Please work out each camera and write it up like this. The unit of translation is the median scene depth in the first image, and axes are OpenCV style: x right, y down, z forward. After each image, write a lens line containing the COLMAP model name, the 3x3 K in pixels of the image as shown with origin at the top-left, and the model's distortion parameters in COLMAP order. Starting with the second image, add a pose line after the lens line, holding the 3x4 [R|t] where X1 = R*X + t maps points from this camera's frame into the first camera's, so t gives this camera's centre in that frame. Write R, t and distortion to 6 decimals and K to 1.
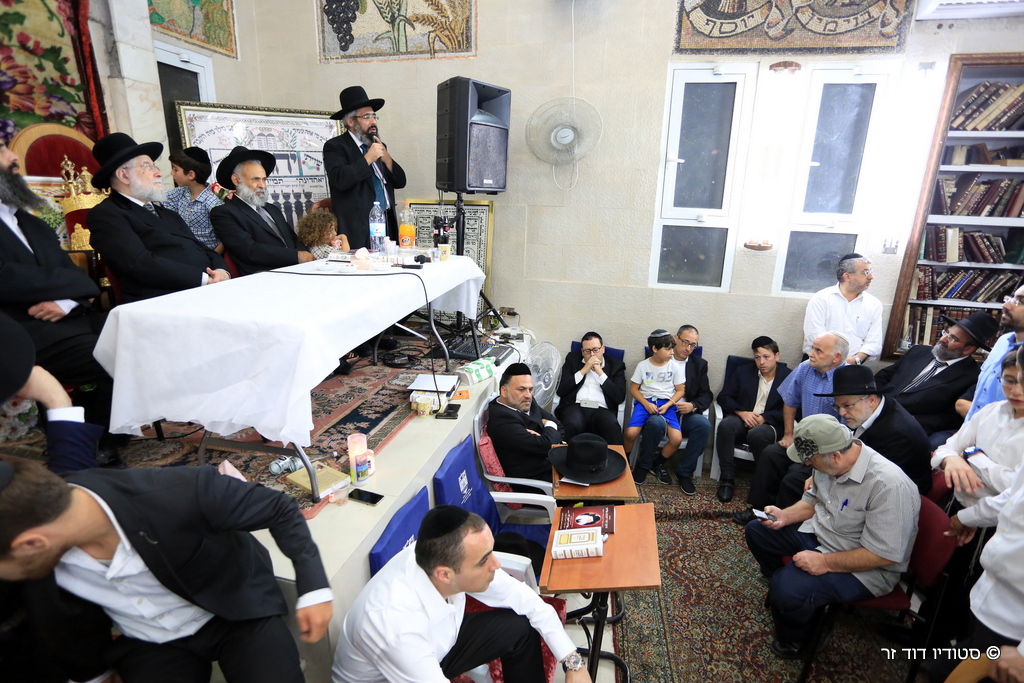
lens RADIAL K [[514.8, 0, 515.4], [0, 514.8, 344.8], [0, 0, 1]] dist [-0.059205, 0.025675]
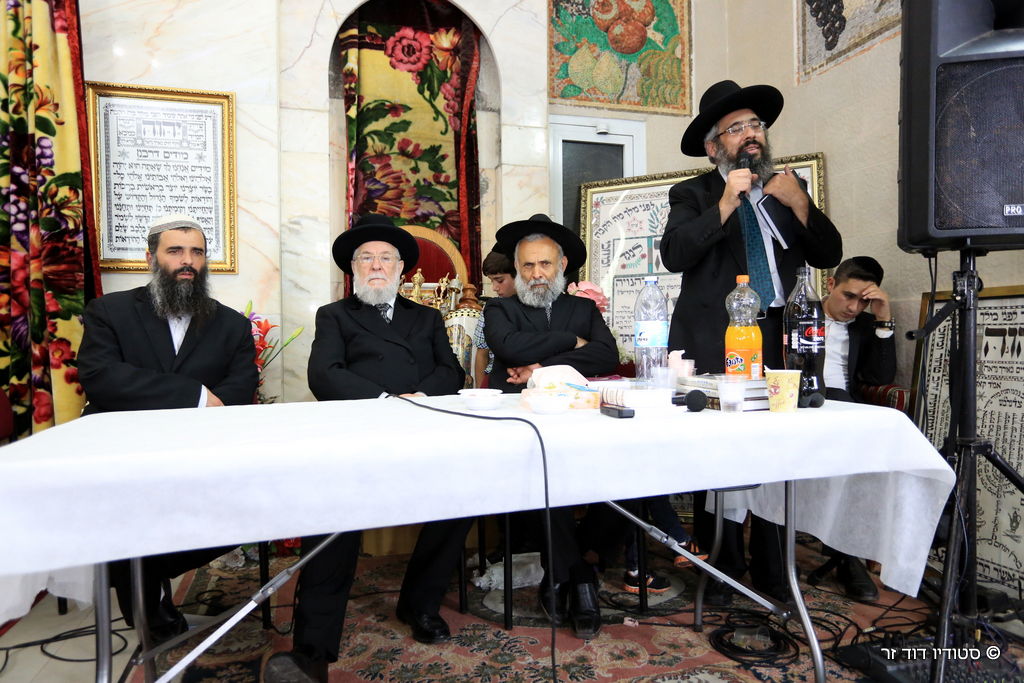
lens RADIAL K [[696.5, 0, 517.3], [0, 696.5, 342.4], [0, 0, 1]] dist [-0.047608, 0.057072]
pose [[0.492646, -0.022599, -0.869936, 0.182857], [-0.221214, 0.963573, -0.150306, -0.077160], [0.841644, 0.266489, 0.469701, 0.488685]]
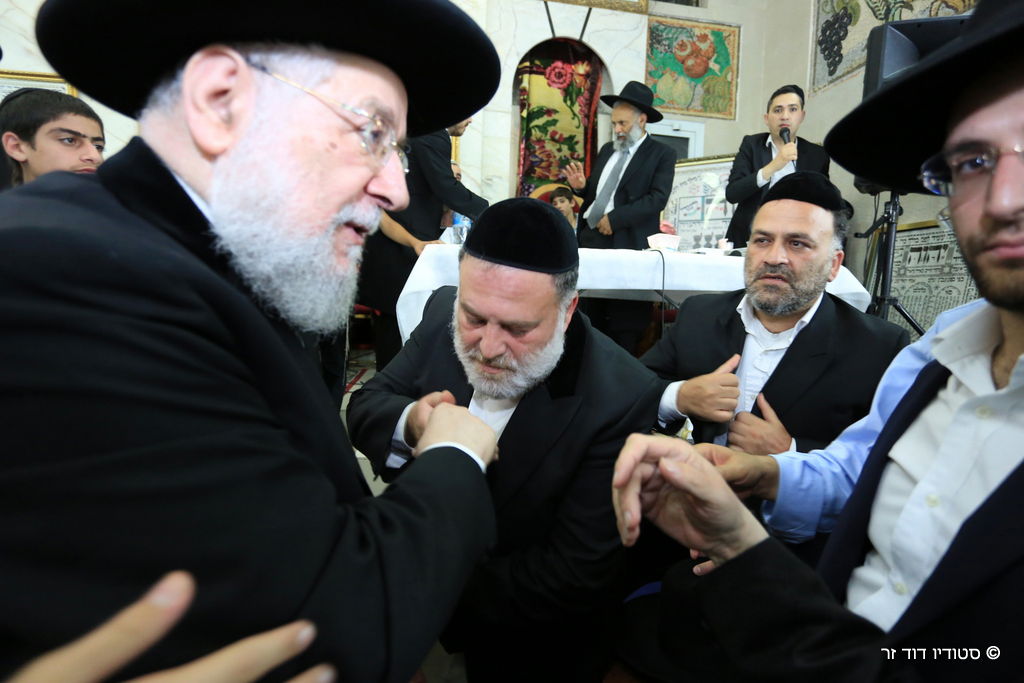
lens RADIAL K [[514.8, 0, 514.4], [0, 514.8, 341.6], [0, 0, 1]] dist [-0.059205, 0.025675]
pose [[0.376893, 0.071743, -0.923474, 0.347739], [-0.283353, 0.958130, -0.041207, 0.074531], [0.881852, 0.277200, 0.381441, 0.344220]]
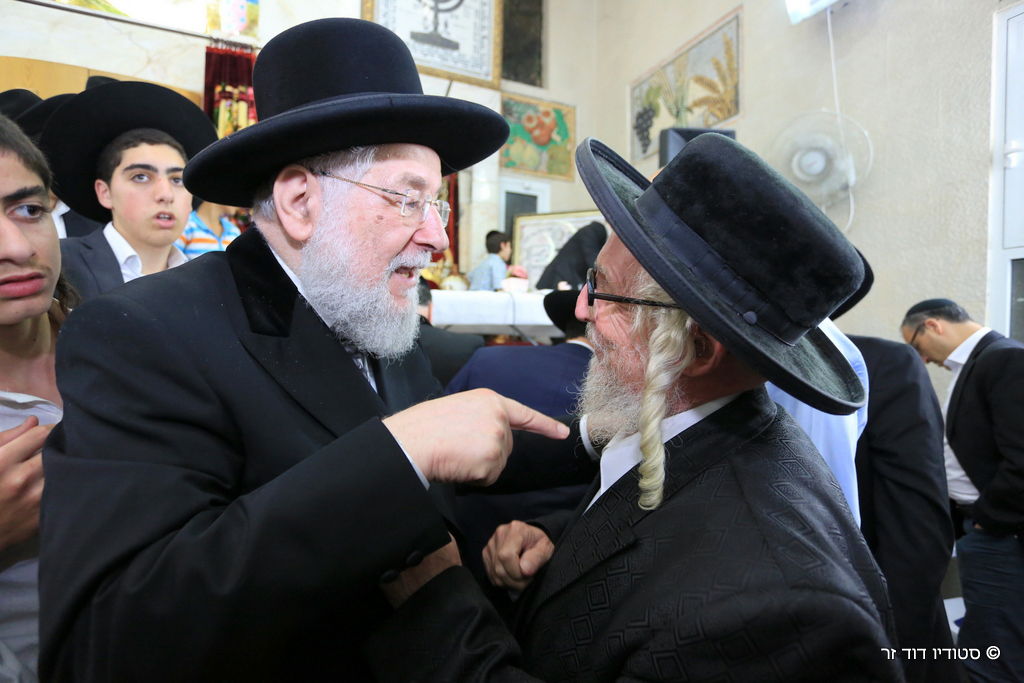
lens RADIAL K [[514.8, 0, 514.7], [0, 514.8, 331.7], [0, 0, 1]] dist [-0.059205, 0.025675]
pose [[0.602042, -0.021423, -0.798177, 0.445411], [-0.225886, 0.954234, -0.195991, 0.096896], [0.765847, 0.298292, 0.569650, 0.289418]]
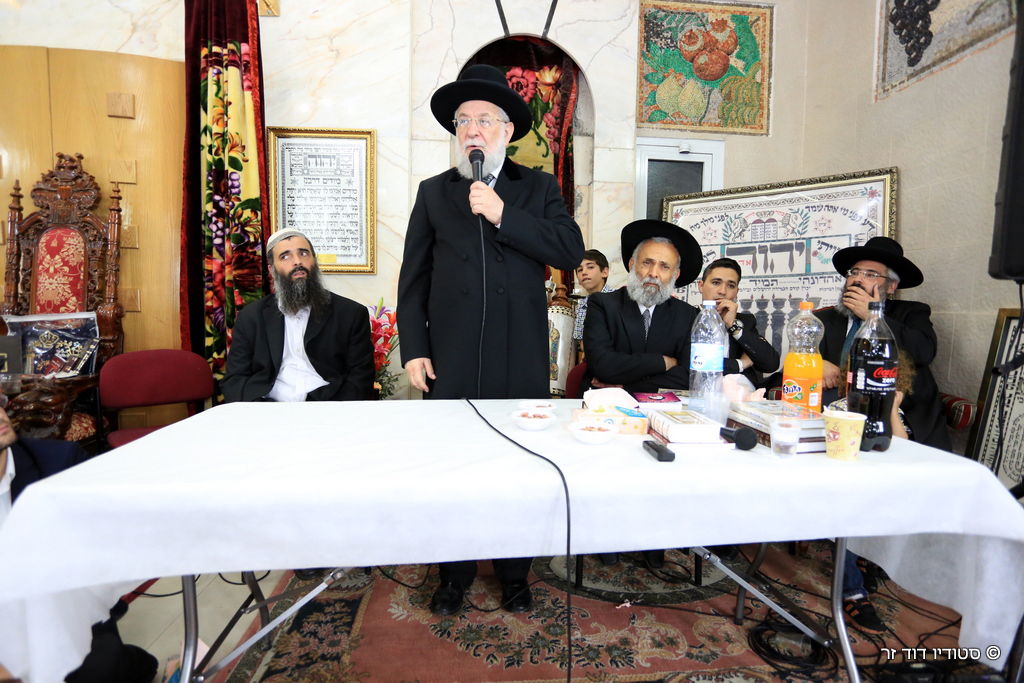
lens RADIAL K [[514.8, 0, 516.6], [0, 514.8, 344.9], [0, 0, 1]] dist [-0.059205, 0.025675]
pose [[0.305220, 0.054051, -0.950747, 0.106153], [-0.274942, 0.960872, -0.033639, -0.138771], [0.911728, 0.271668, 0.308138, 0.560498]]
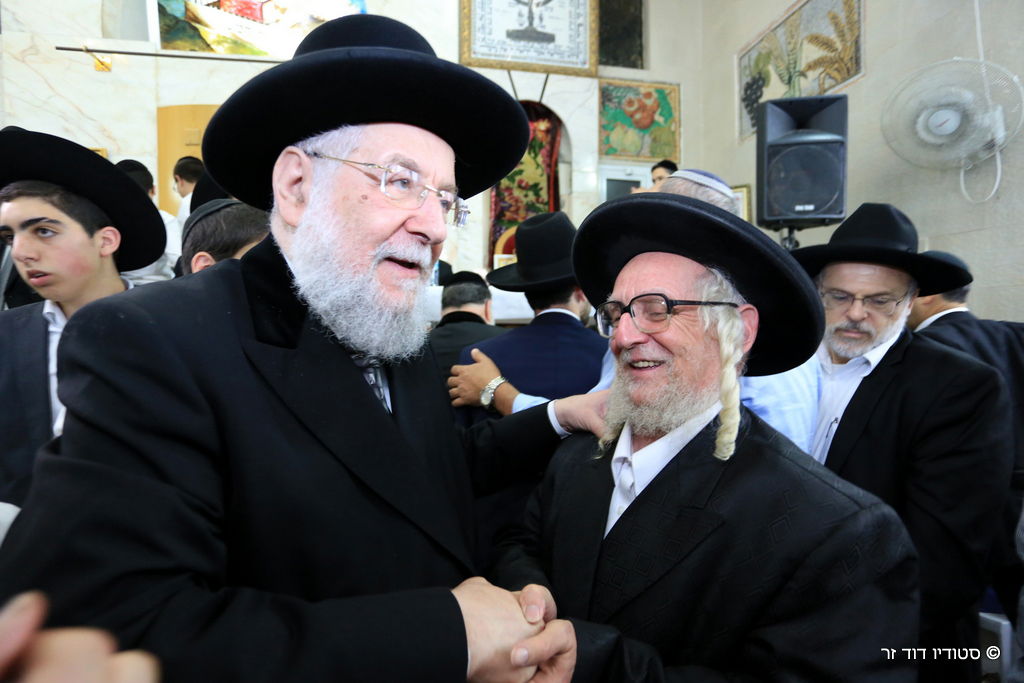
lens RADIAL K [[514.8, 0, 514.8], [0, 514.8, 333.4], [0, 0, 1]] dist [-0.059205, 0.025675]
pose [[0.393192, -0.006039, -0.919436, 0.492934], [-0.247960, 0.962232, -0.112359, 0.080501], [0.885390, 0.272162, 0.376845, 0.326784]]
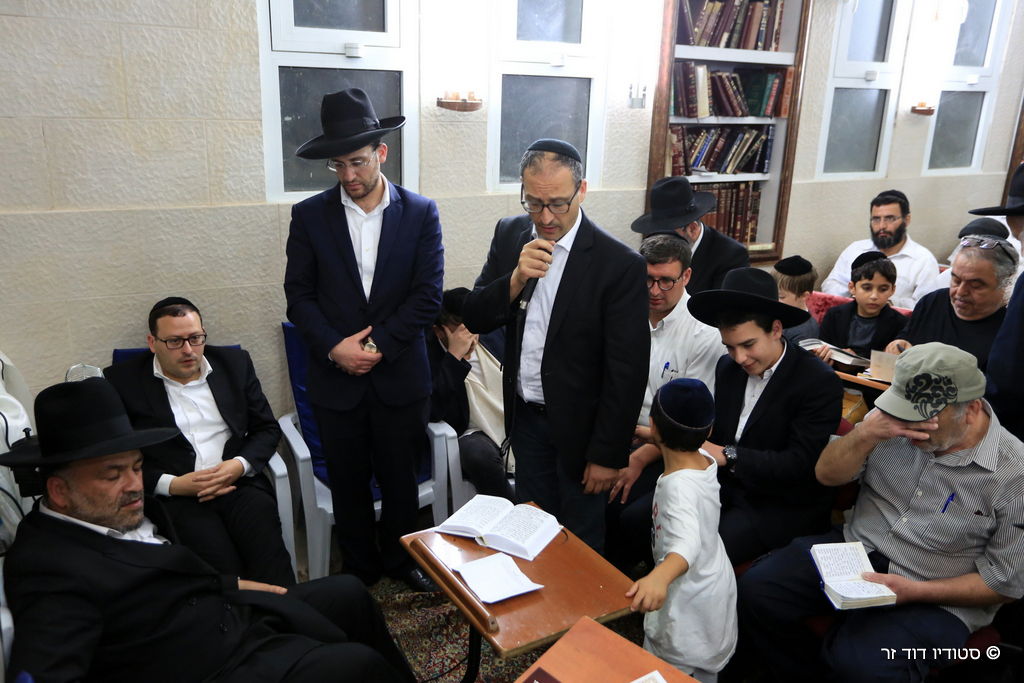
lens RADIAL K [[856.3, 0, 521.4], [0, 856.3, 341.6], [0, 0, 1]] dist [-0.007702, 0.059406]
pose [[0.726947, -0.204605, 0.655504, -0.127867], [0.171667, 0.978418, 0.115020, -0.044365], [-0.664890, 0.028914, 0.746381, 0.307711]]
